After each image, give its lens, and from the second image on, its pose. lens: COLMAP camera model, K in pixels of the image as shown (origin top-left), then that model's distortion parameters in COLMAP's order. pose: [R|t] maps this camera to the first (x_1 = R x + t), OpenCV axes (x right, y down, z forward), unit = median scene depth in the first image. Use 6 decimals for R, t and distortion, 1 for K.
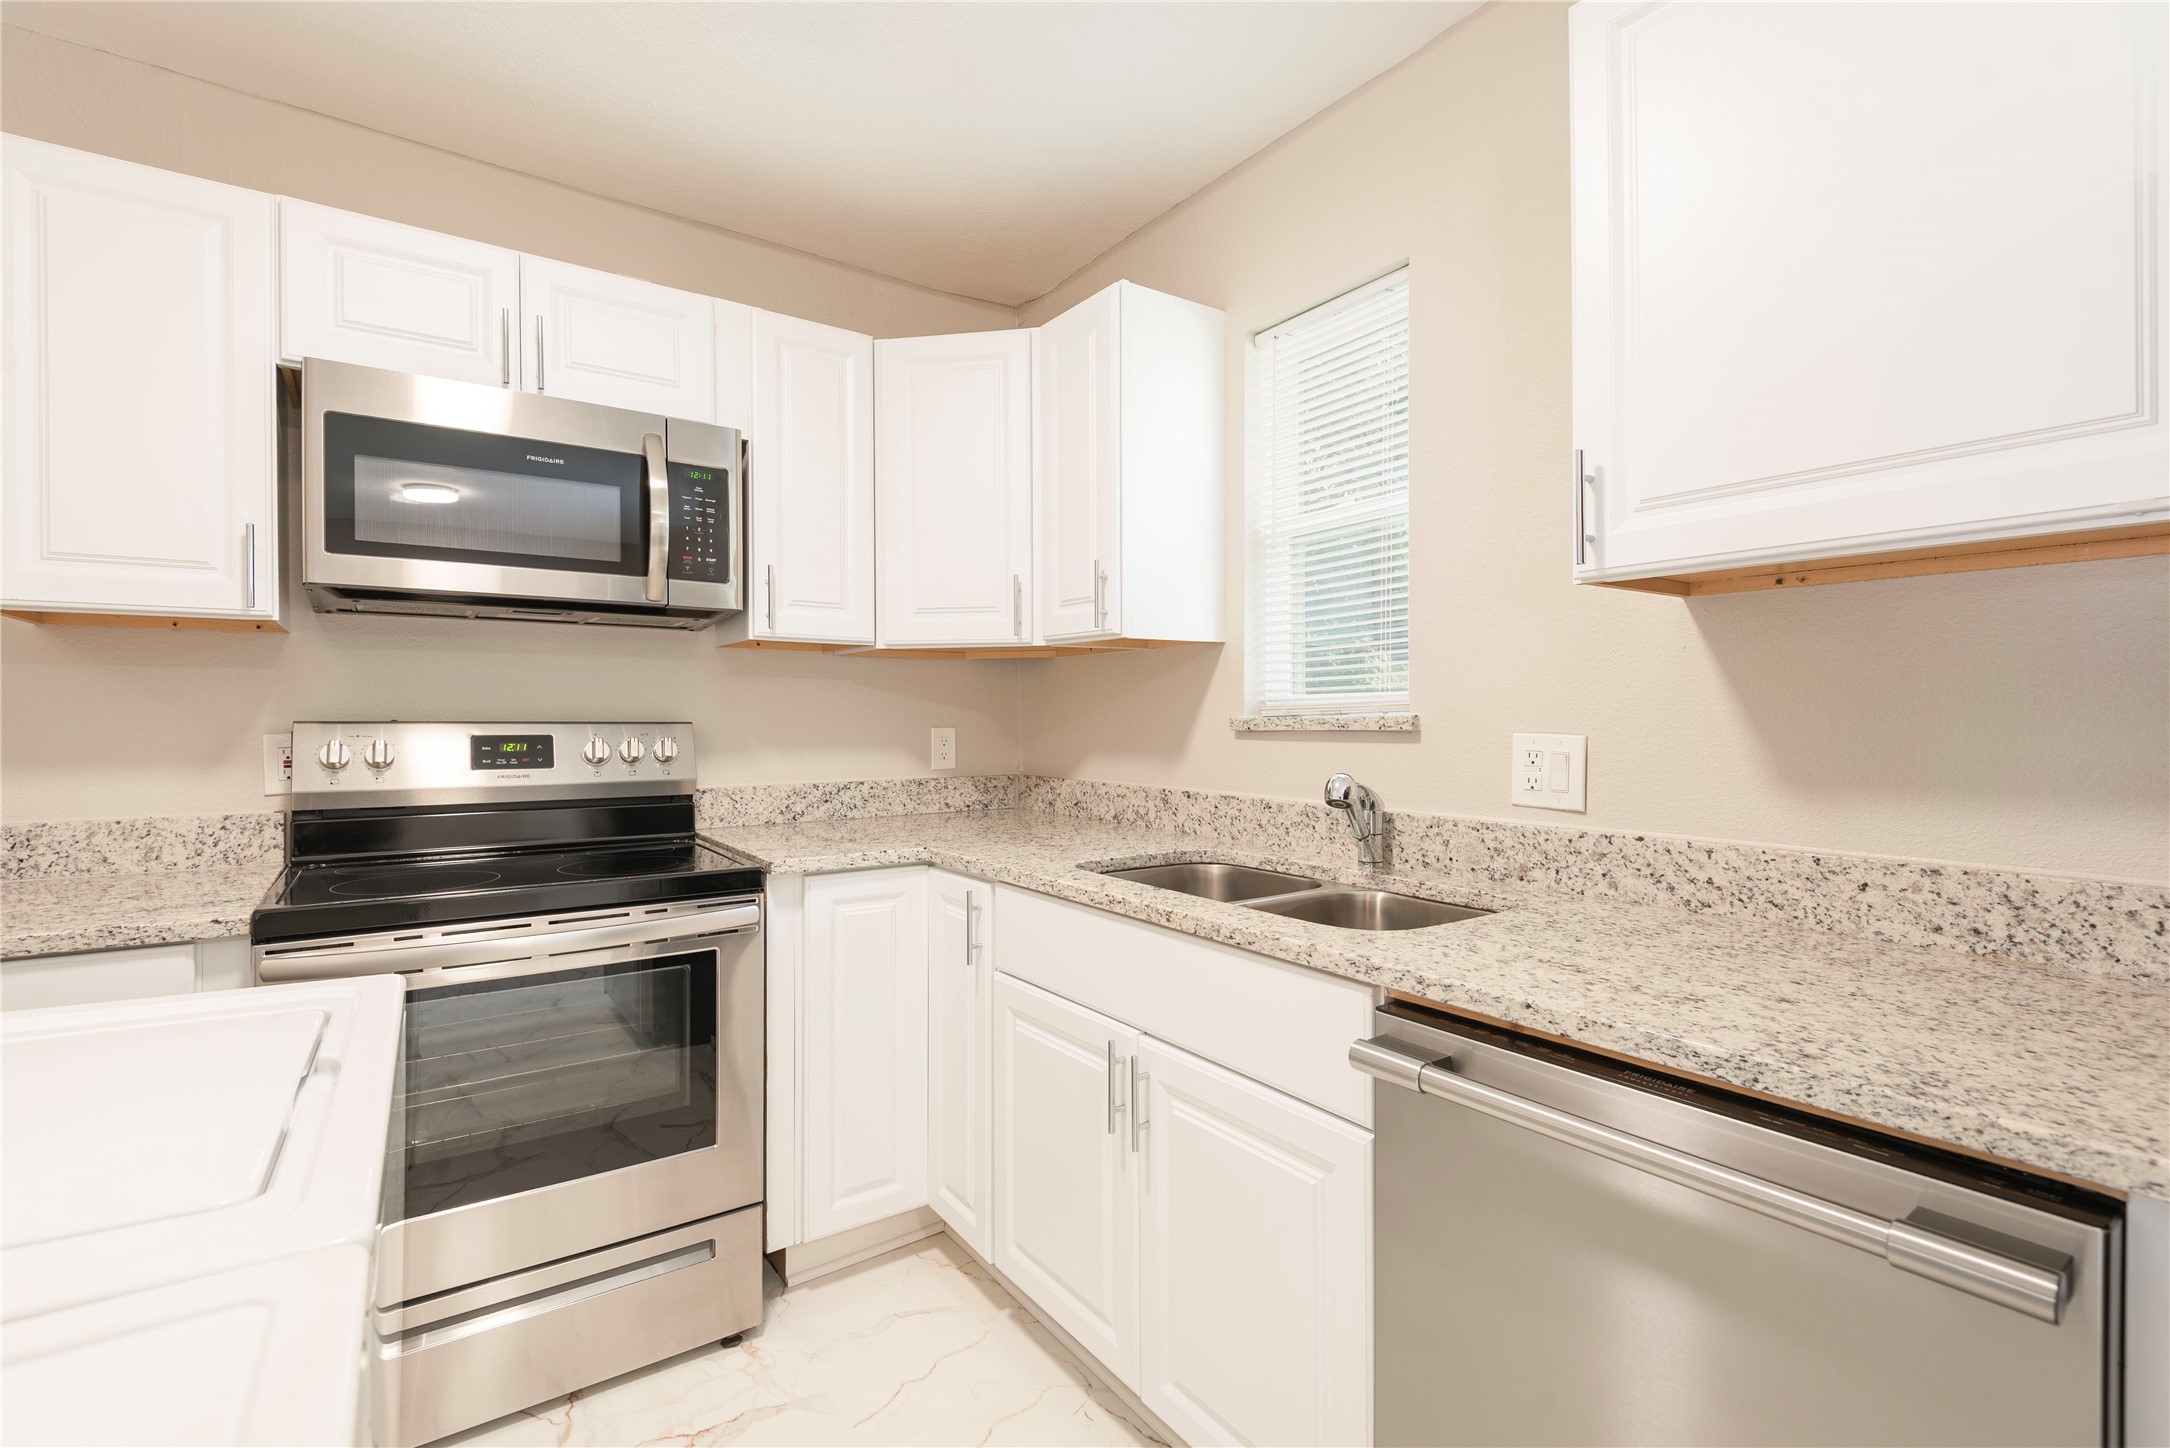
lens RADIAL K [[975.8, 0, 1086.1], [0, 975.8, 720.5], [0, 0, 1]] dist [0.025100, -0.015721]
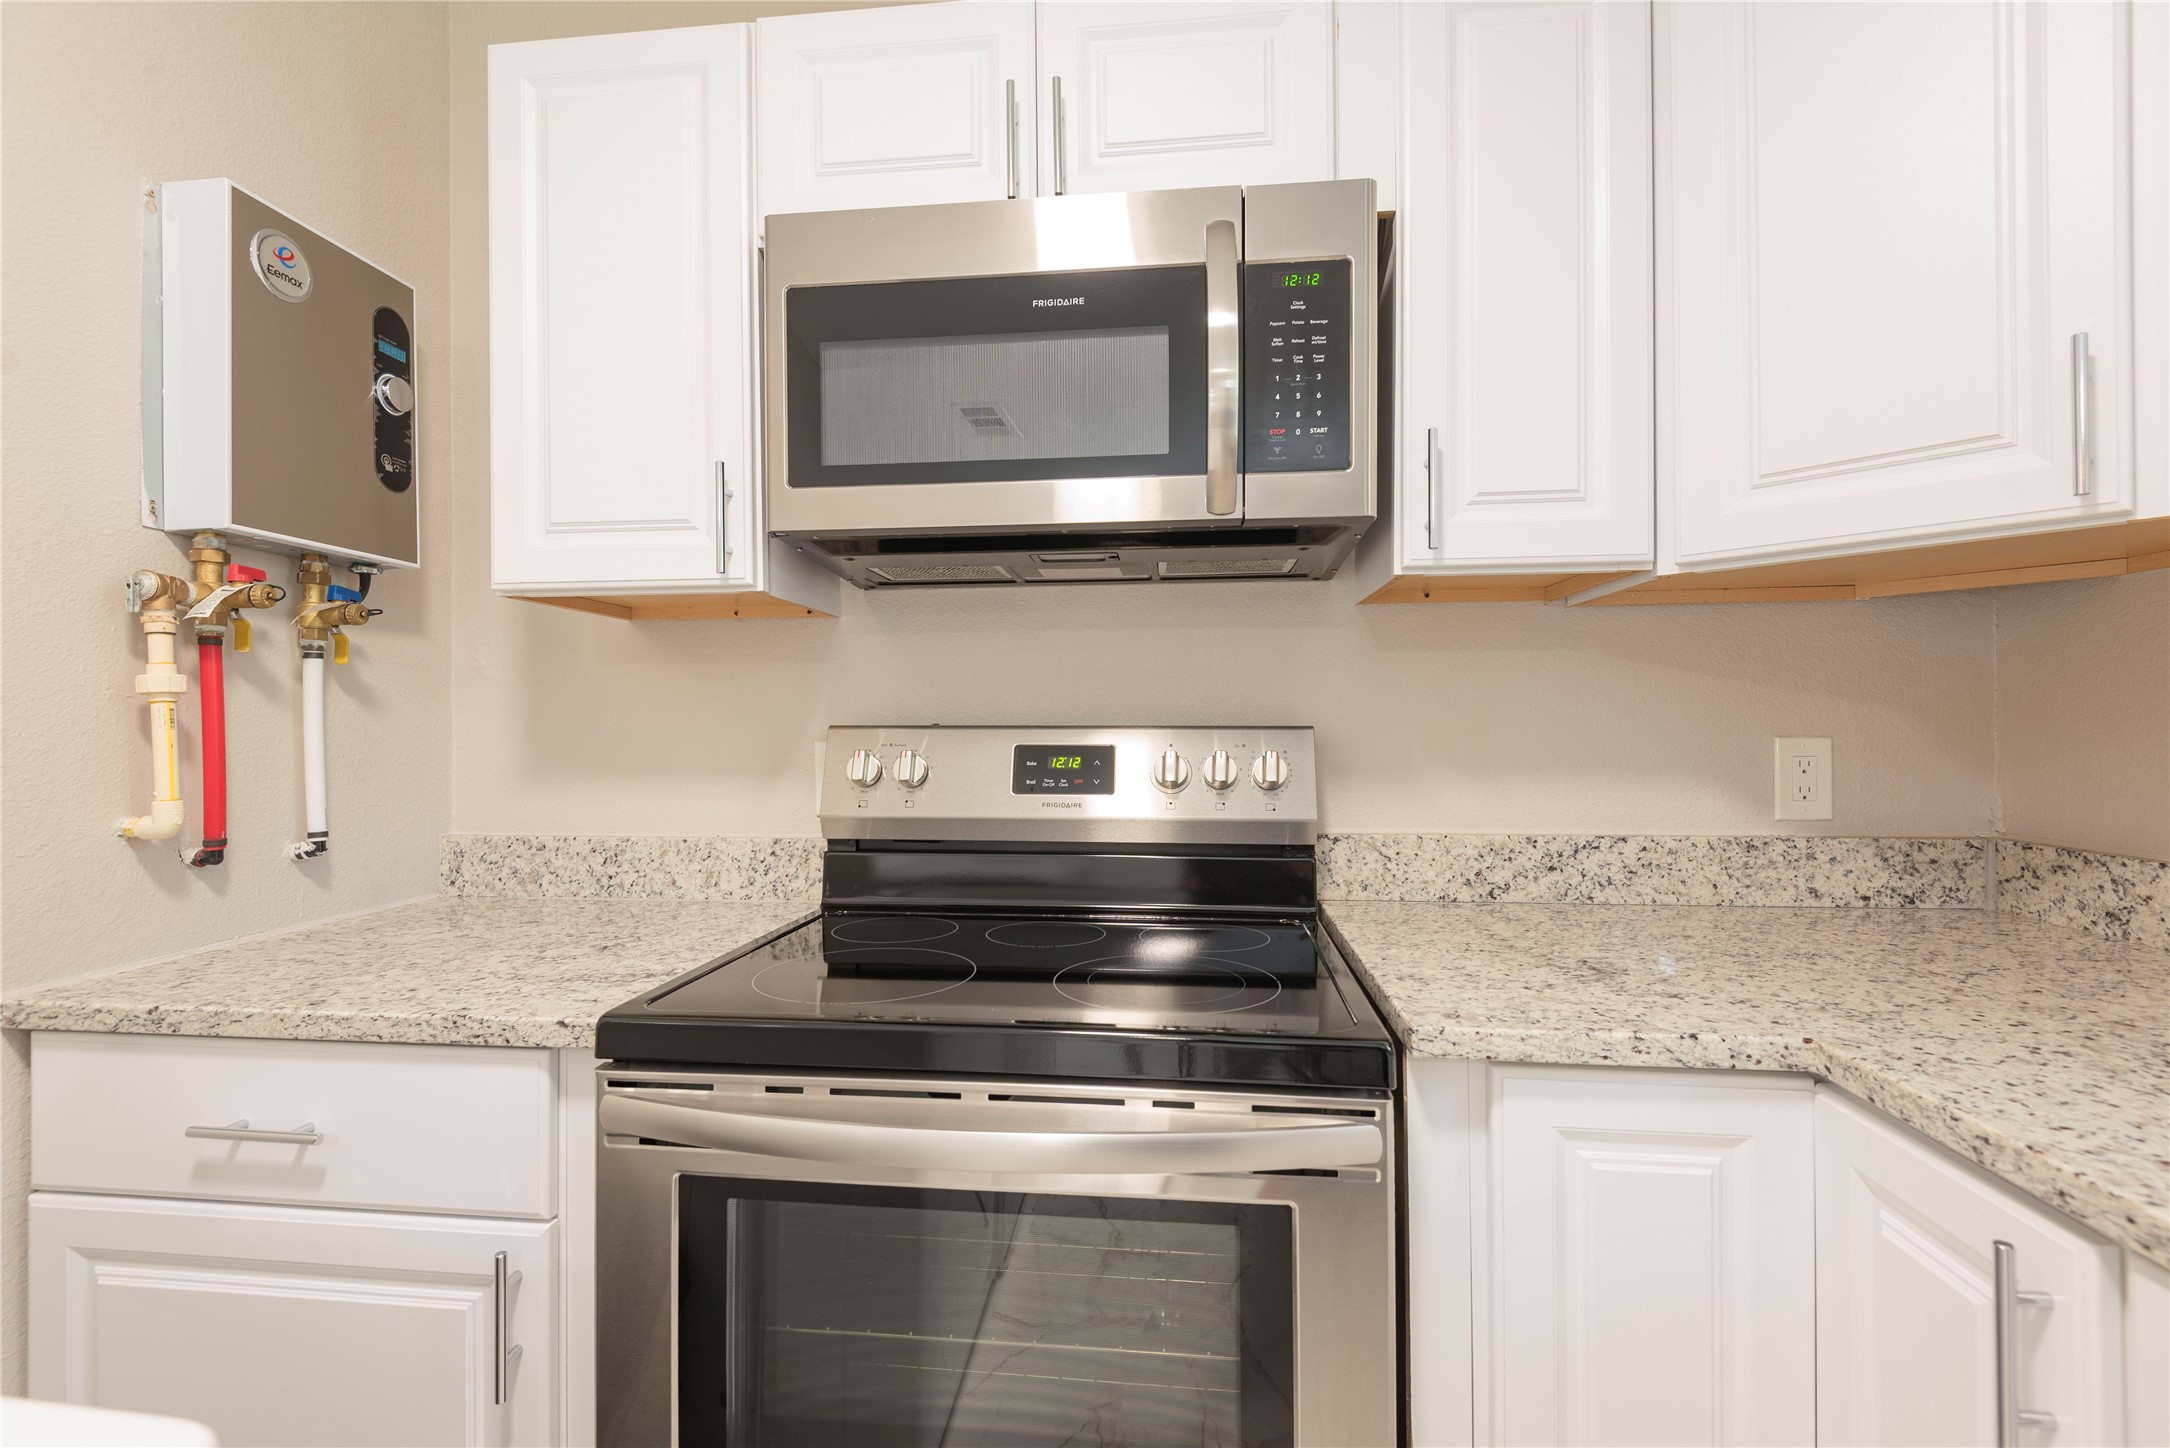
lens RADIAL K [[975.8, 0, 1080.5], [0, 975.8, 723.1], [0, 0, 1]] dist [0.025100, -0.015721]
pose [[0.749828, -0.003633, -0.661622, -0.127807], [0.000923, 0.999990, -0.004446, 0.002481], [0.661632, 0.002723, 0.749824, 0.529070]]
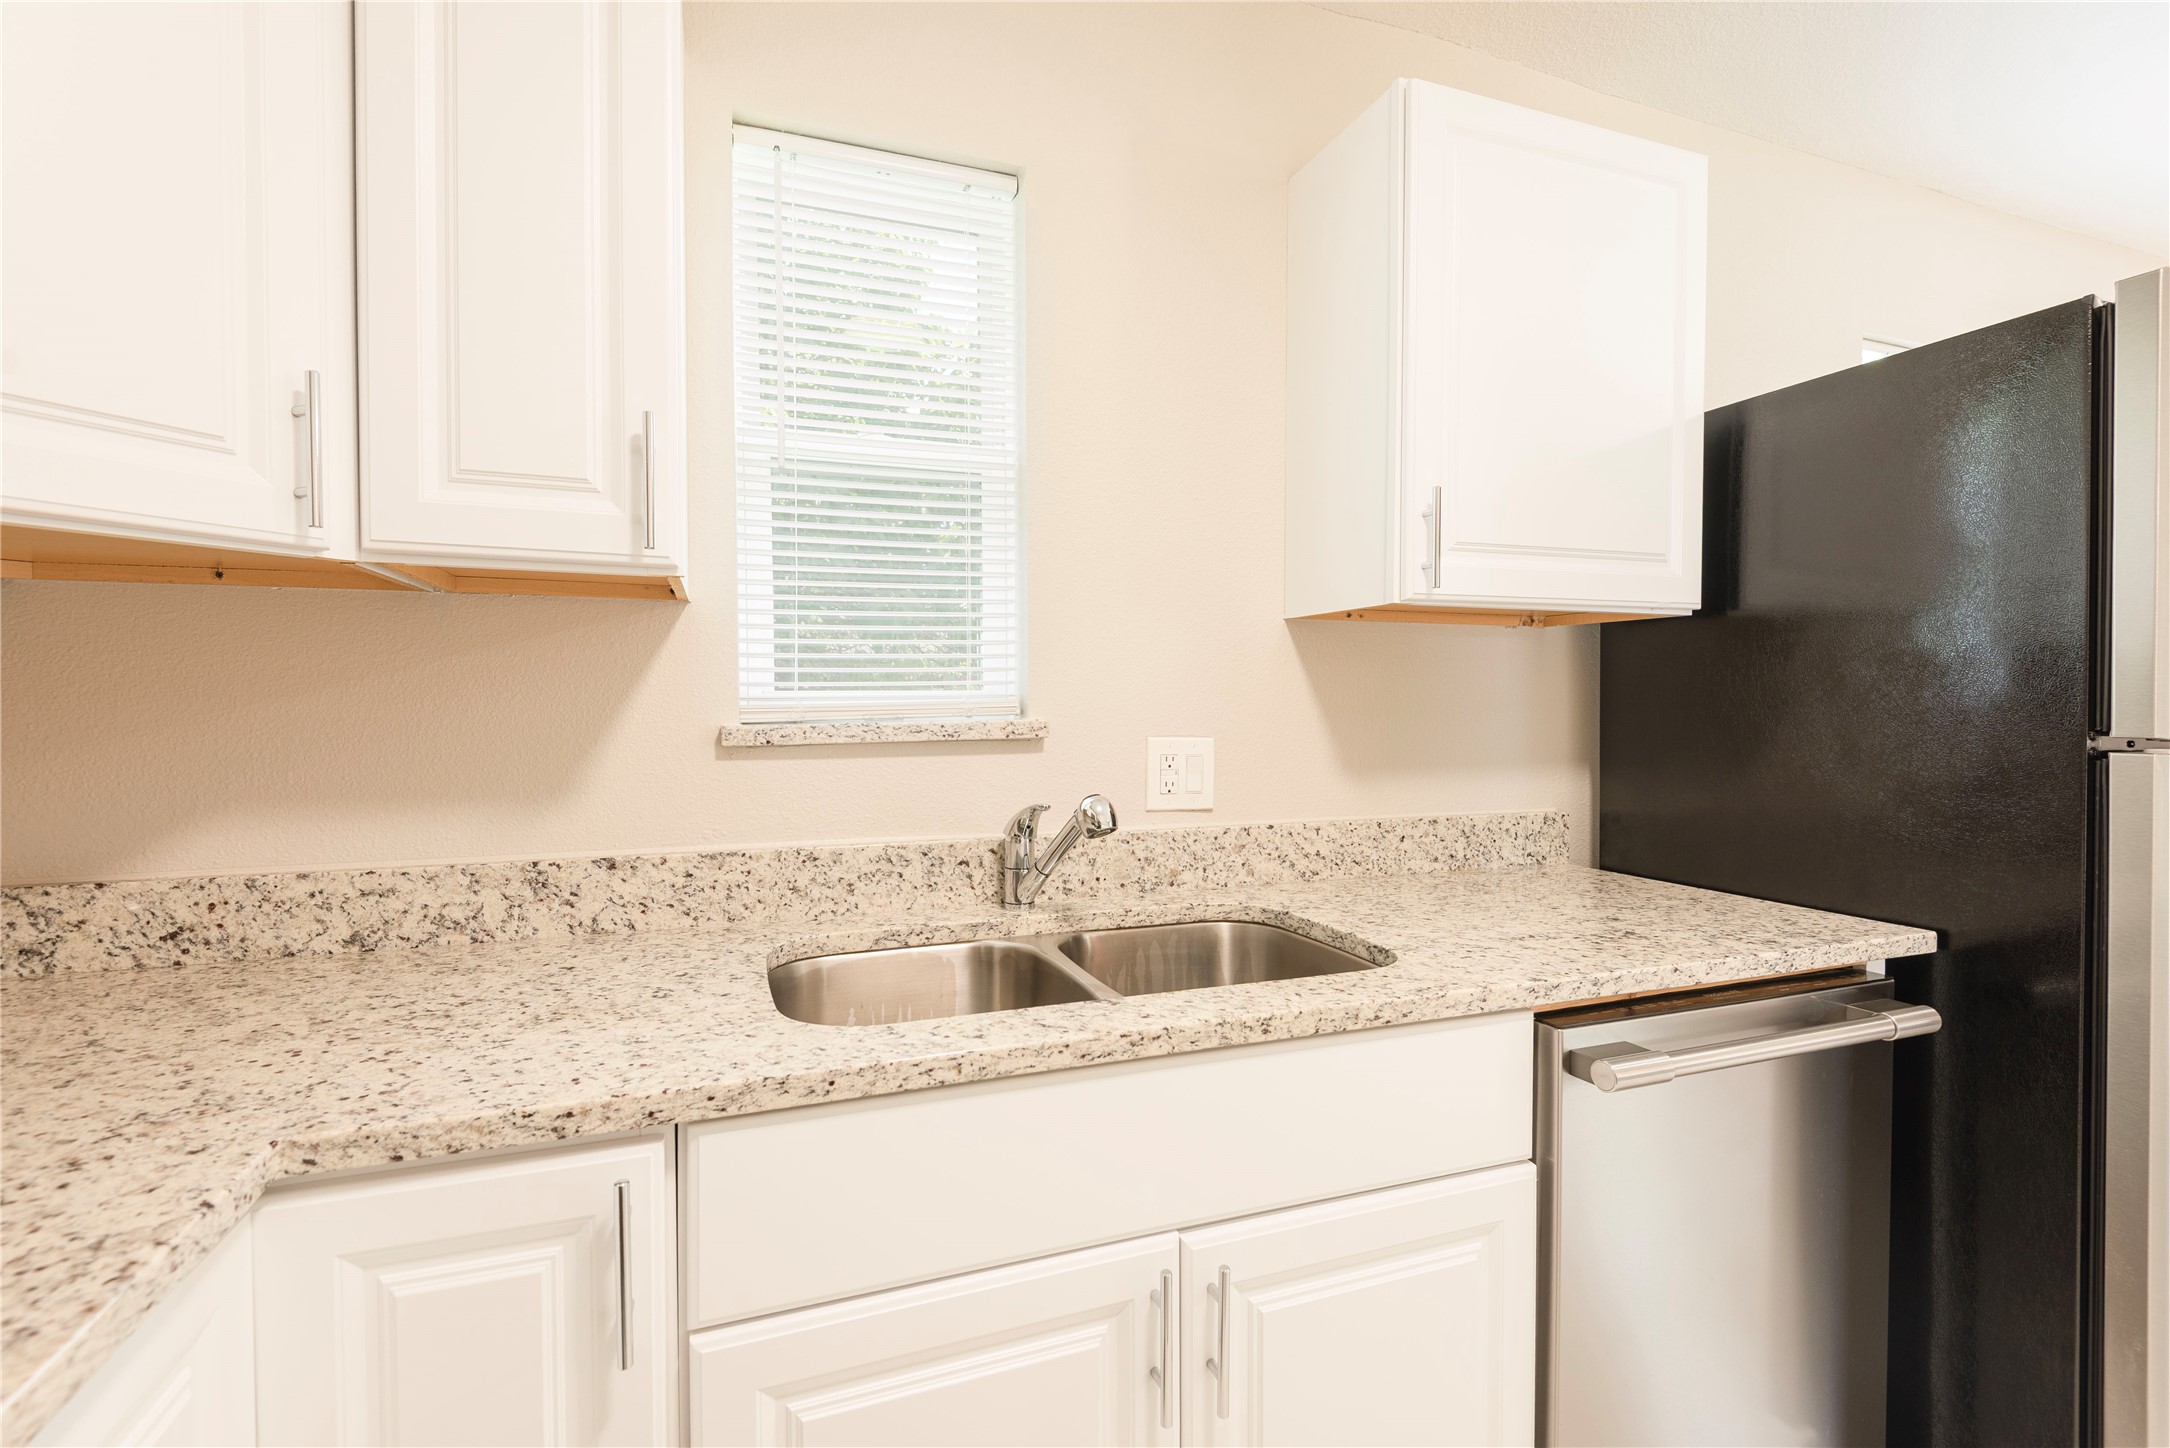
lens RADIAL K [[975.8, 0, 1072.1], [0, 975.8, 719.3], [0, 0, 1]] dist [0.025100, -0.015721]
pose [[0.260460, -0.013261, 0.965393, -0.436967], [0.008165, 0.999900, 0.011532, -0.013934], [-0.965450, 0.004879, 0.260543, 0.694515]]
